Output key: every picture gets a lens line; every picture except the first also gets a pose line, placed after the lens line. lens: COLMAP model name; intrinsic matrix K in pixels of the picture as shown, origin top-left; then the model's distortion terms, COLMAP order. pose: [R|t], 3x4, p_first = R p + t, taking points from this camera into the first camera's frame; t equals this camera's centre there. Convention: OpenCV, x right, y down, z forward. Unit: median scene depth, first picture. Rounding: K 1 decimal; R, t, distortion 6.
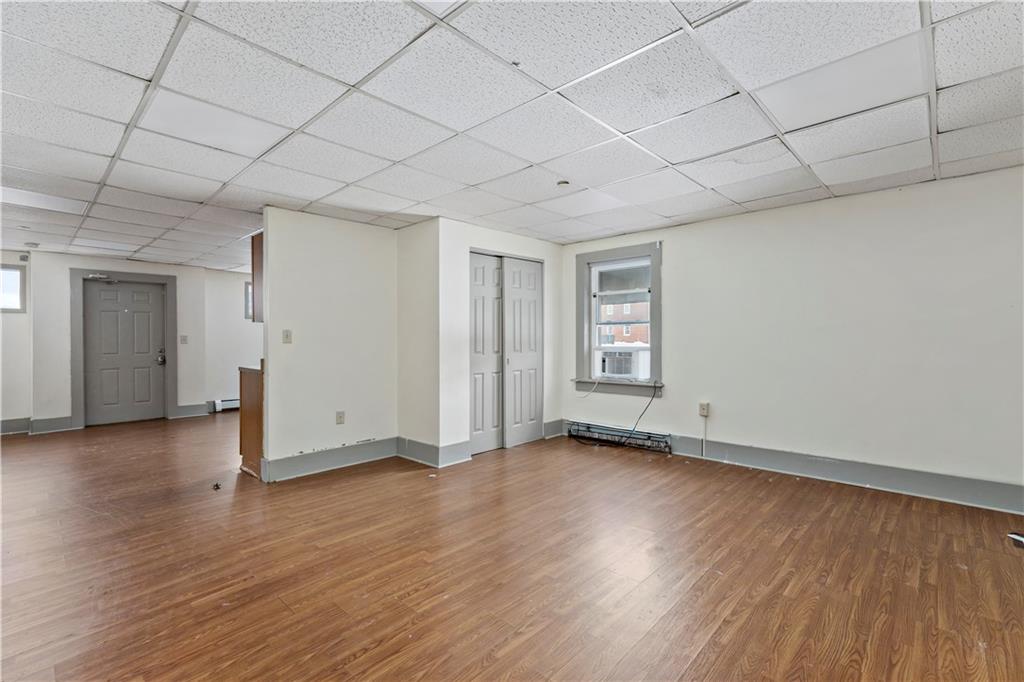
lens RADIAL K [[457.3, 0, 512.8], [0, 457.3, 340.6], [0, 0, 1]] dist [-0.001958, -0.000206]
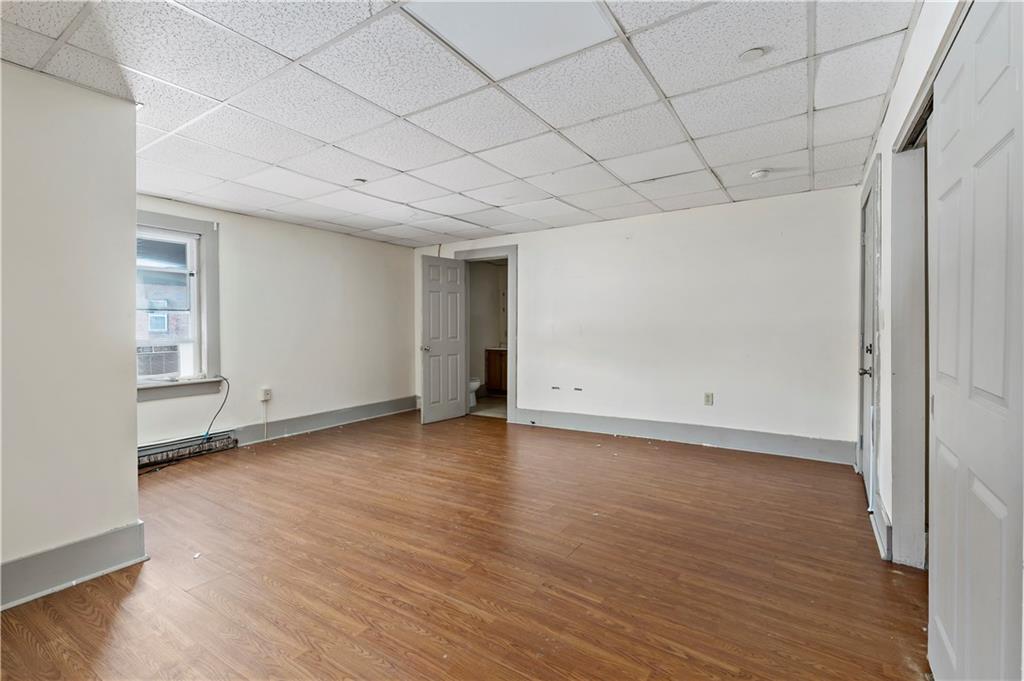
lens RADIAL K [[457.3, 0, 512.8], [0, 457.3, 335.0], [0, 0, 1]] dist [-0.001958, -0.000206]
pose [[-0.177674, -0.008269, 0.984055, -0.816855], [0.012307, 0.999868, 0.010623, 0.007220], [-0.984012, 0.013998, -0.177549, 0.685835]]
